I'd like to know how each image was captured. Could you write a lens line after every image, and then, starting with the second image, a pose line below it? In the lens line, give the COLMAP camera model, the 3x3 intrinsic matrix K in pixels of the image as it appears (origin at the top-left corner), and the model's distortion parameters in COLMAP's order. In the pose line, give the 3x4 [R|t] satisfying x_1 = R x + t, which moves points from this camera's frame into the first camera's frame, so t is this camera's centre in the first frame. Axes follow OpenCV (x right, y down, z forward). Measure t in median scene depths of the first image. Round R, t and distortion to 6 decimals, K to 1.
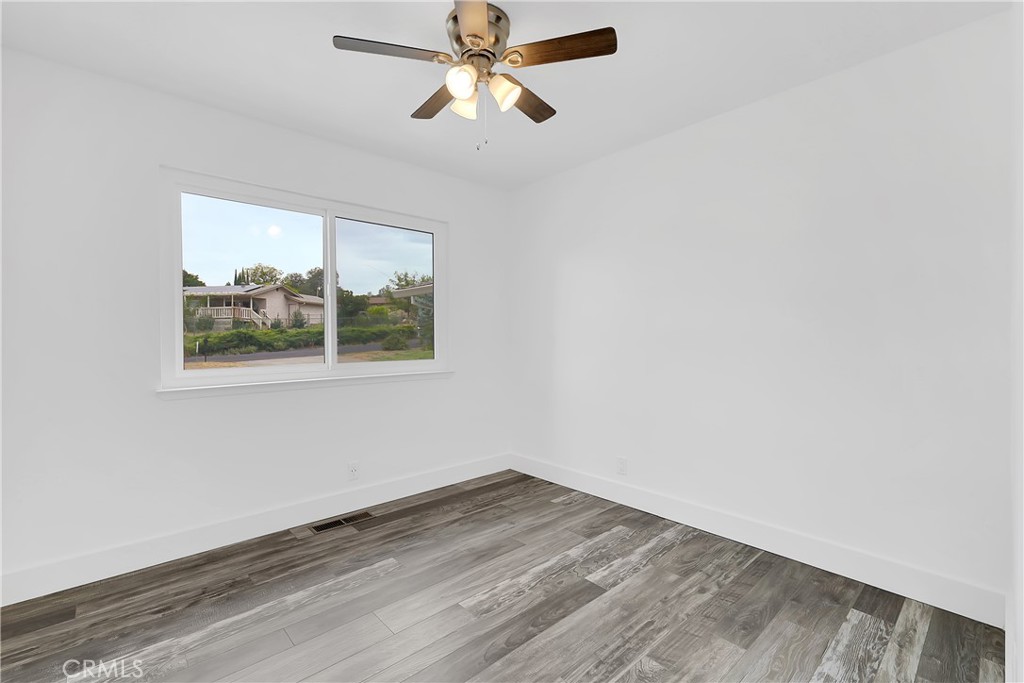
lens RADIAL K [[449.5, 0, 512.0], [0, 449.5, 341.5], [0, 0, 1]] dist [0.000485, 0.000078]
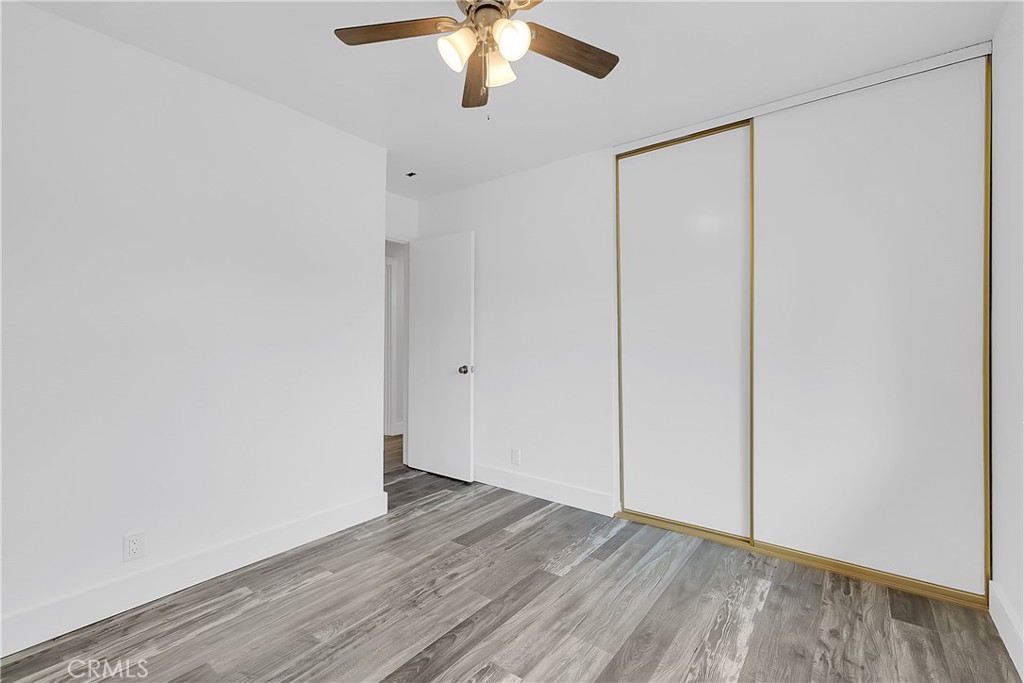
lens RADIAL K [[449.5, 0, 512.0], [0, 449.5, 341.5], [0, 0, 1]] dist [0.000485, 0.000078]
pose [[-0.984591, 0.005839, -0.174777, 0.033795], [0.003354, 0.999889, 0.014506, -0.018097], [0.174842, 0.013696, -0.984501, 1.927997]]
